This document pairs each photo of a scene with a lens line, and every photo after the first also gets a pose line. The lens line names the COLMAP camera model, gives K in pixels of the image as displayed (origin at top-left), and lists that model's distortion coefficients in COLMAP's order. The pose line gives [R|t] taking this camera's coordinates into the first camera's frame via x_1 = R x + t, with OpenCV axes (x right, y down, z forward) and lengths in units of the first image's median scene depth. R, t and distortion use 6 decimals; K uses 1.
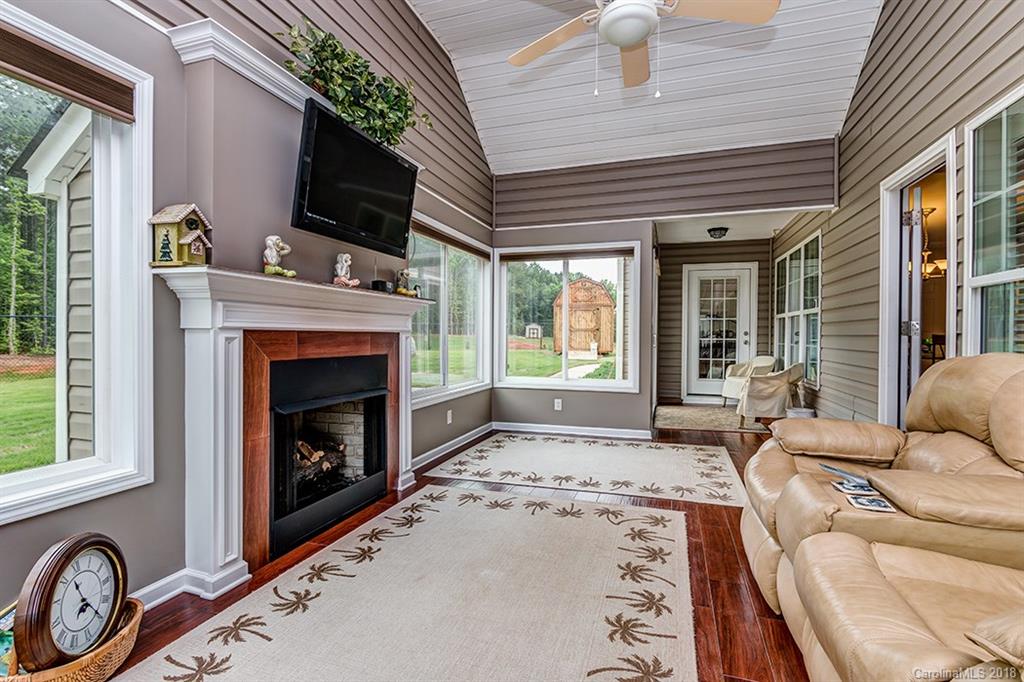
lens RADIAL K [[469.5, 0, 505.6], [0, 469.5, 339.9], [0, 0, 1]] dist [0.000963, -0.000164]
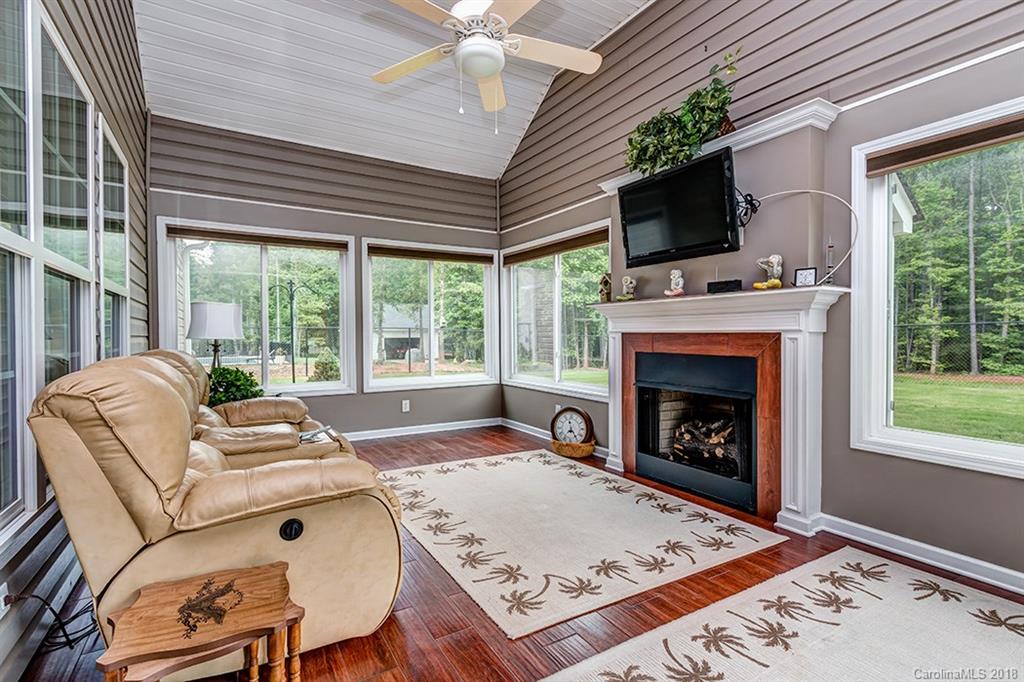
lens RADIAL K [[469.5, 0, 505.6], [0, 469.5, 339.9], [0, 0, 1]] dist [0.000963, -0.000164]
pose [[-0.645975, 0.007055, -0.763326, 0.880419], [-0.008028, 0.999839, 0.016035, -0.015469], [0.763316, 0.016487, -0.645815, 1.450909]]
